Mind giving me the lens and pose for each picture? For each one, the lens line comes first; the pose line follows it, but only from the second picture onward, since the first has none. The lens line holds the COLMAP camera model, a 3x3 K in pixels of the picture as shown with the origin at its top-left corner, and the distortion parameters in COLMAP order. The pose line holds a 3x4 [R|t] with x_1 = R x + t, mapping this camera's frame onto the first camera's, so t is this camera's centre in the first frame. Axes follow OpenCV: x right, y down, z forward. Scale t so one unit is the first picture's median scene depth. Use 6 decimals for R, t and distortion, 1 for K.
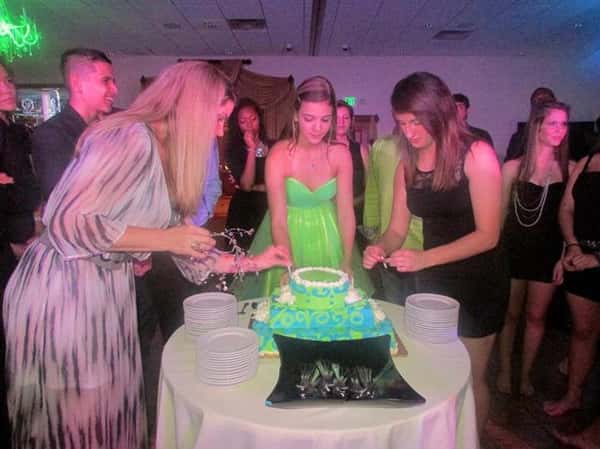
lens RADIAL K [[427.8, 0, 302.1], [0, 427.8, 229.9], [0, 0, 1]] dist [-0.030839, 0.007550]
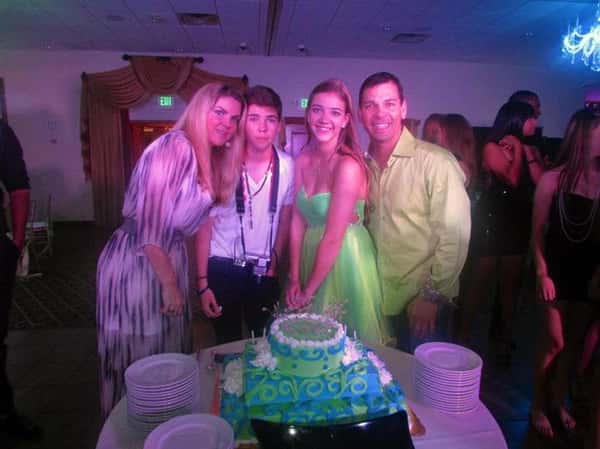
lens RADIAL K [[427.8, 0, 302.1], [0, 427.8, 229.9], [0, 0, 1]] dist [-0.030839, 0.007550]
pose [[0.994033, -0.012030, 0.108412, -0.051770], [0.012430, 0.999918, -0.003012, -0.070843], [-0.108367, 0.004341, 0.994101, 0.242382]]
